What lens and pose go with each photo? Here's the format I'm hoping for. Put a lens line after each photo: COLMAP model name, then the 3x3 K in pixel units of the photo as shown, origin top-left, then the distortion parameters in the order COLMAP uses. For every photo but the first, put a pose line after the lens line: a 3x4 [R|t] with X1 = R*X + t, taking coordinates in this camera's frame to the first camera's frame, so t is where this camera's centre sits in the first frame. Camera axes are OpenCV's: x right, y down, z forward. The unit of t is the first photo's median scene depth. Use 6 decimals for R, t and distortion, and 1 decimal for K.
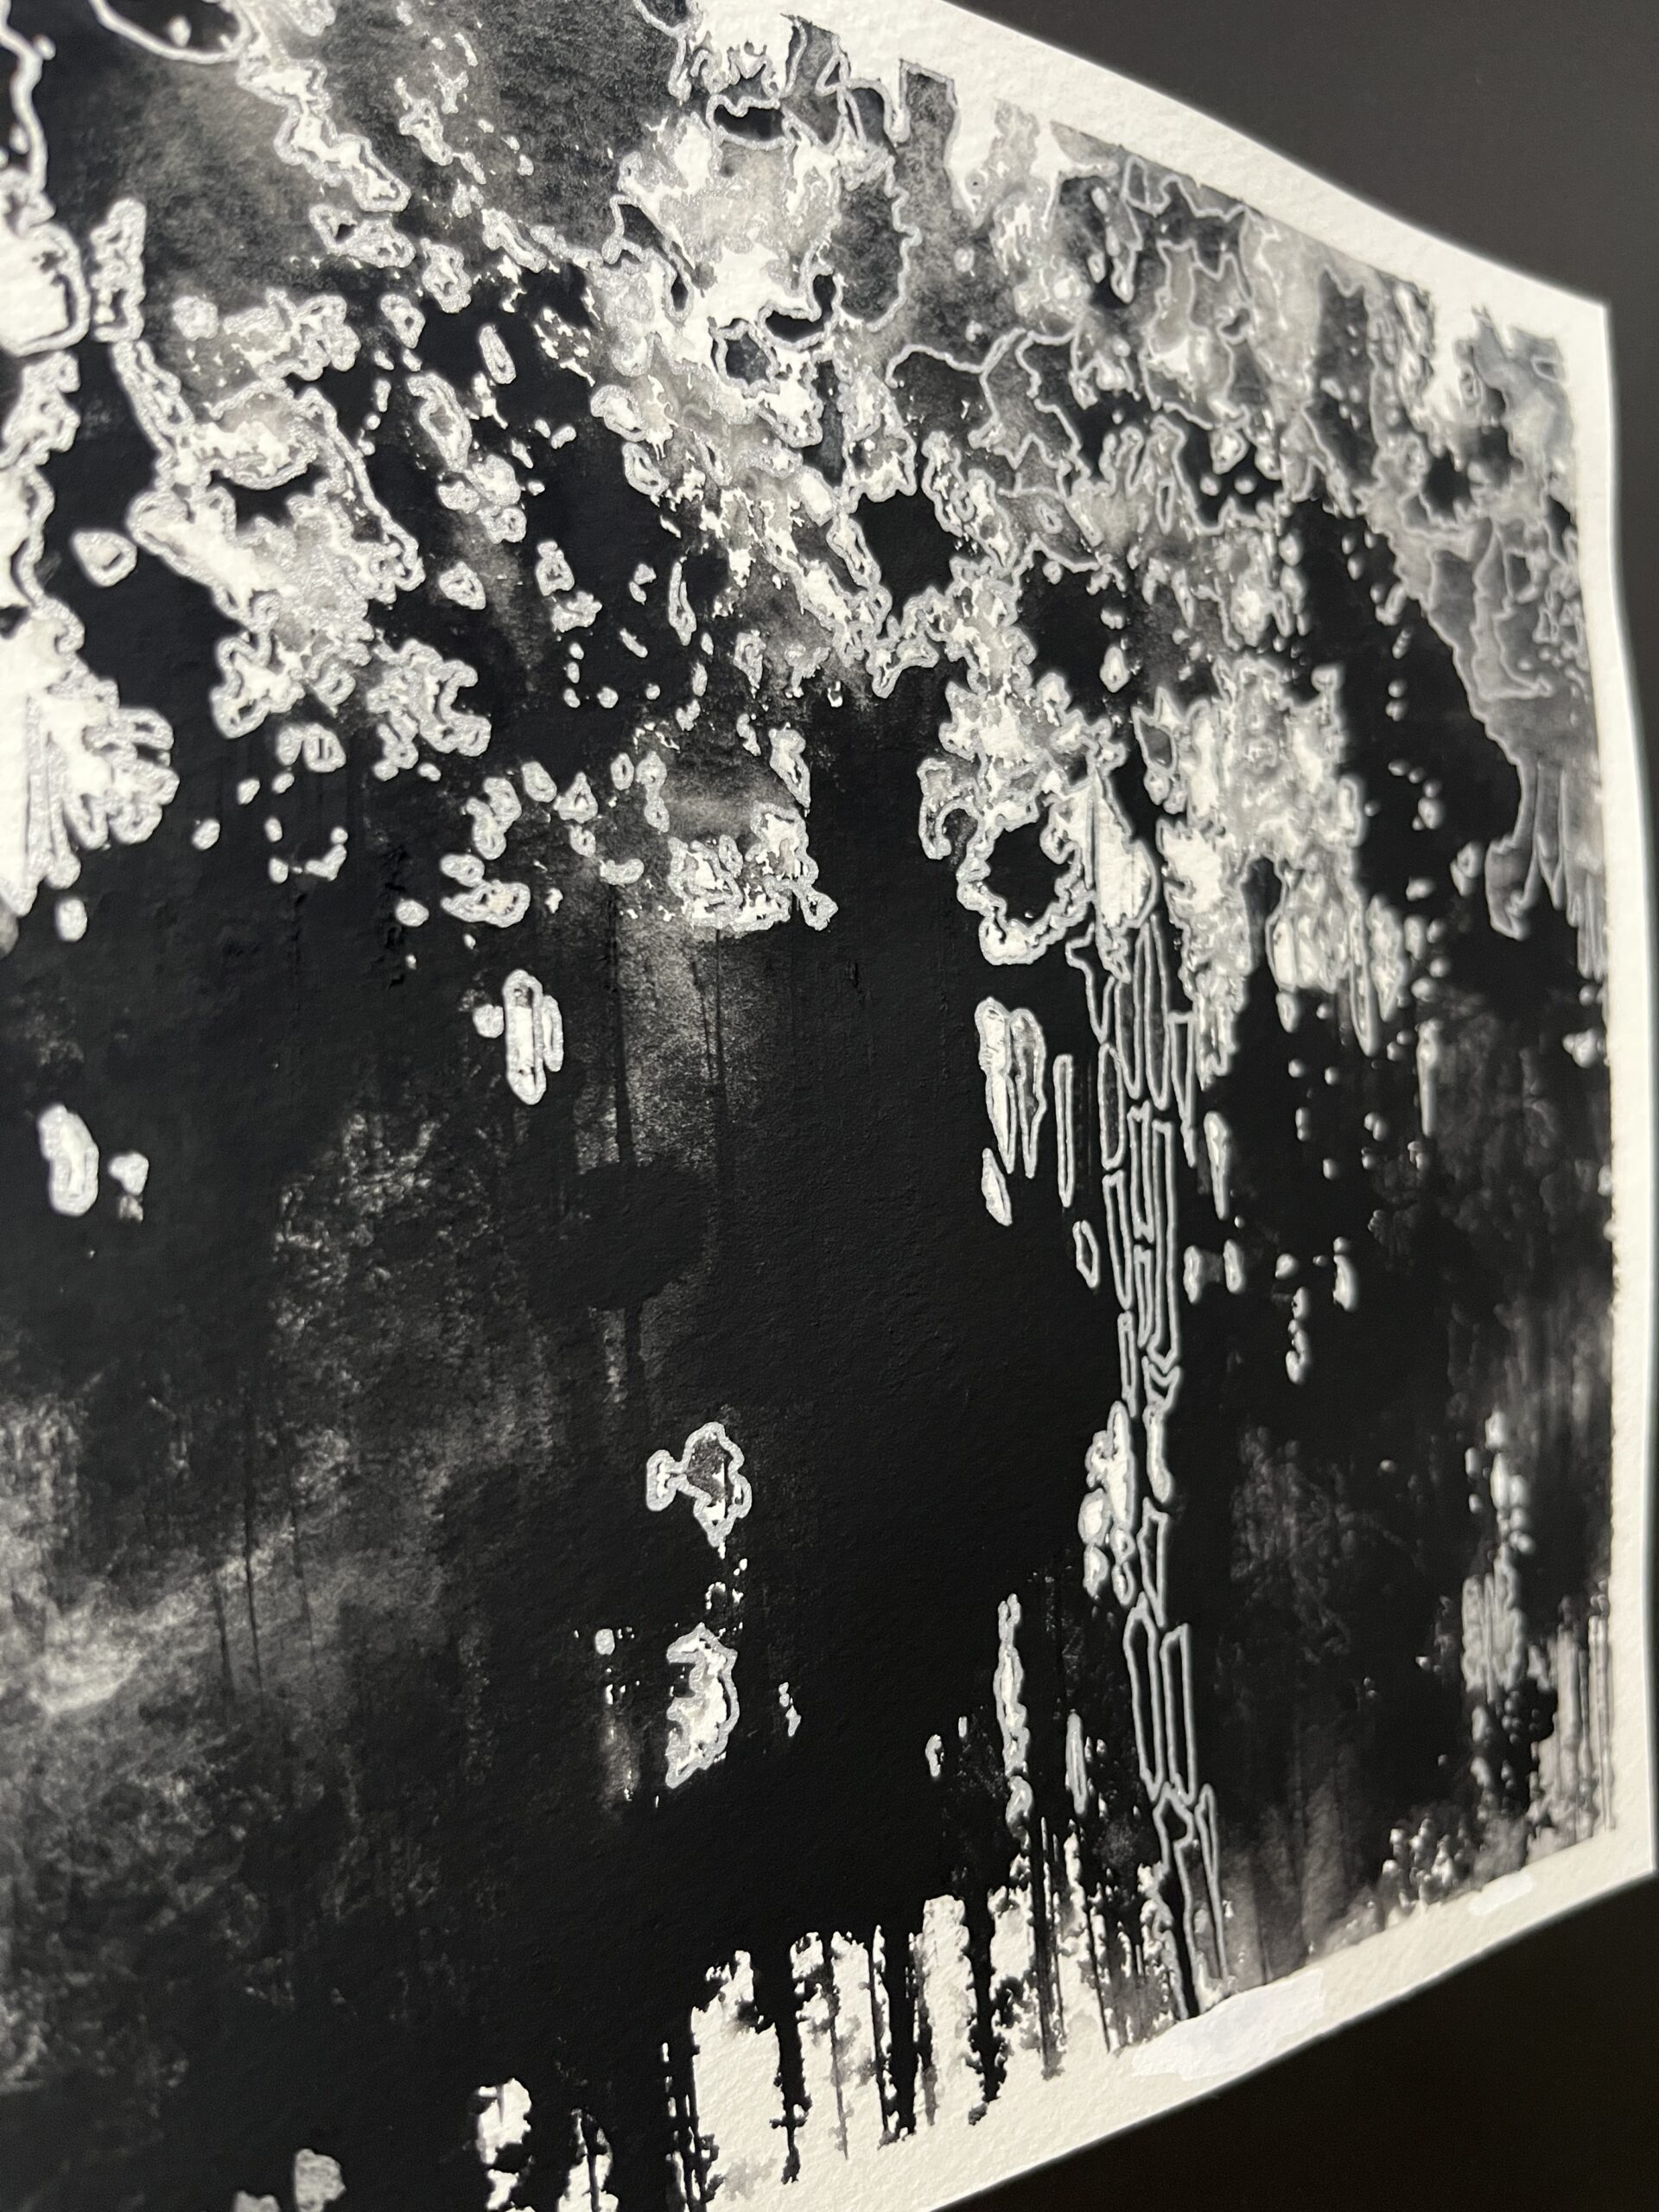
lens RADIAL K [[1733.0, 0, 829.5], [0, 1733.0, 1106.0], [0, 0, 1]] dist [0.022922, -0.044384]
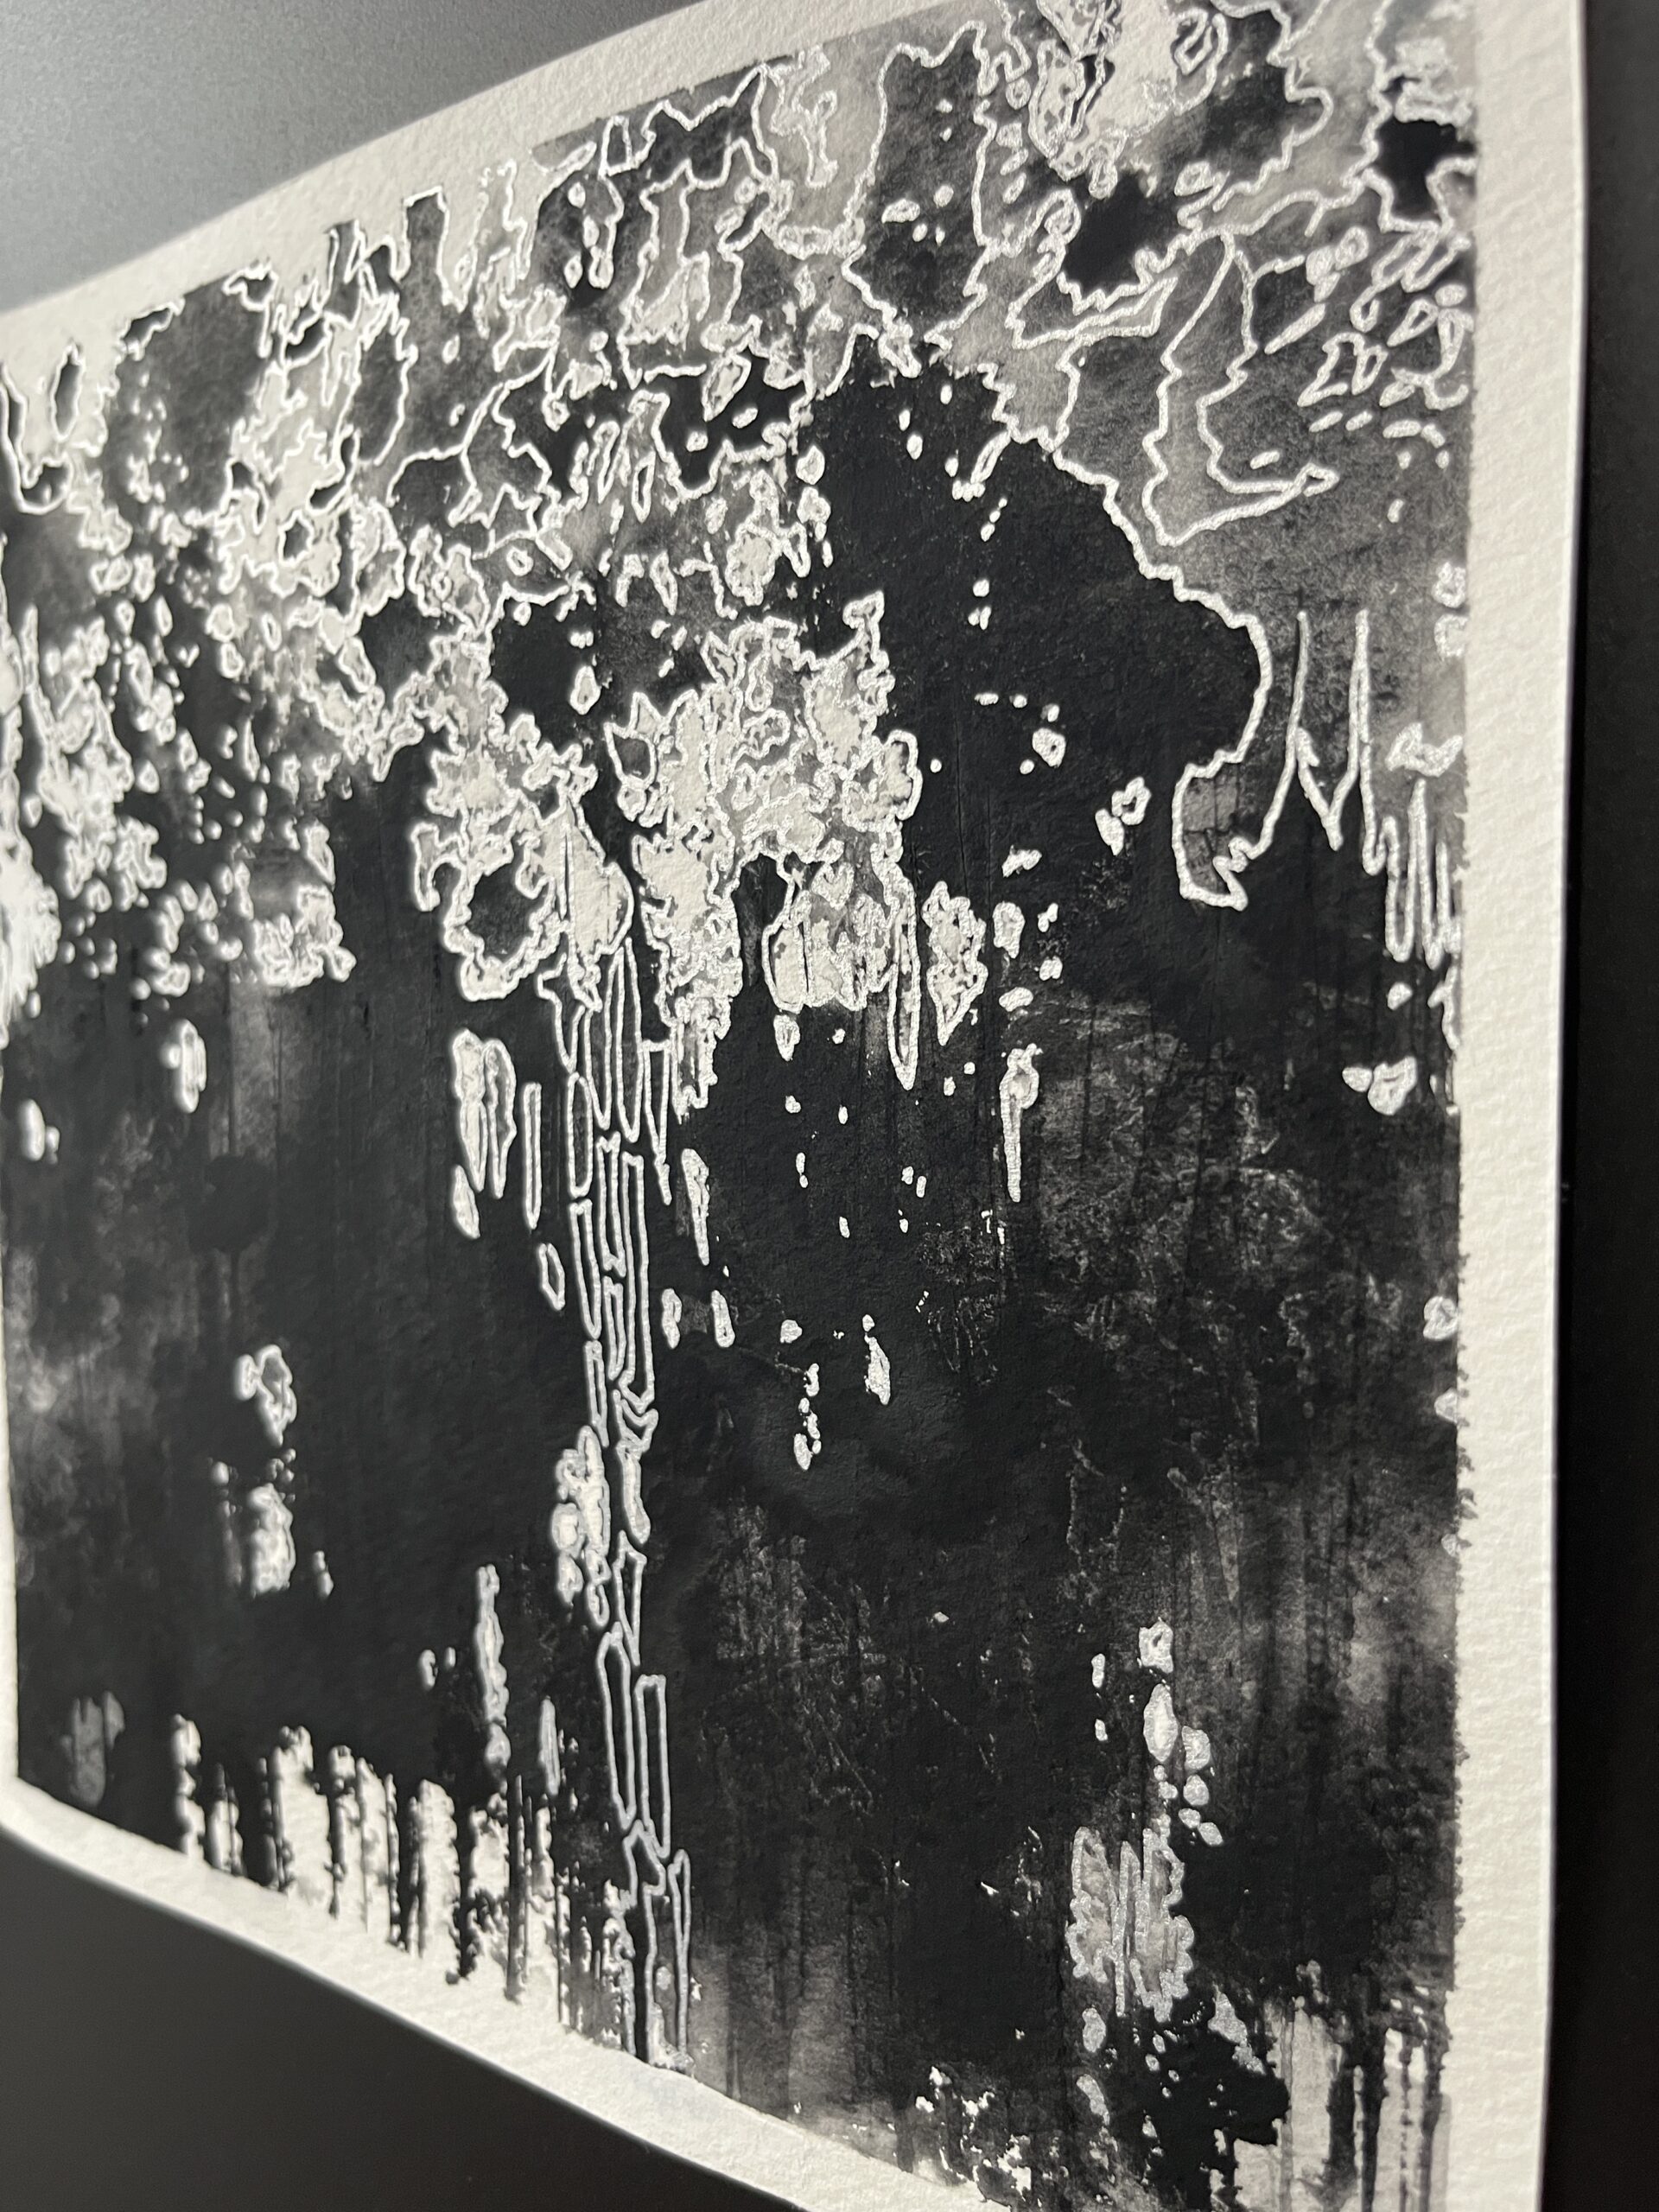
lens RADIAL K [[1733.0, 0, 829.5], [0, 1733.0, 1106.0], [0, 0, 1]] dist [0.022922, -0.044384]
pose [[0.358687, 0.067050, -0.931046, 1.196944], [0.008963, 0.997123, 0.075262, -0.094947], [0.933415, -0.035341, 0.357055, 0.810728]]
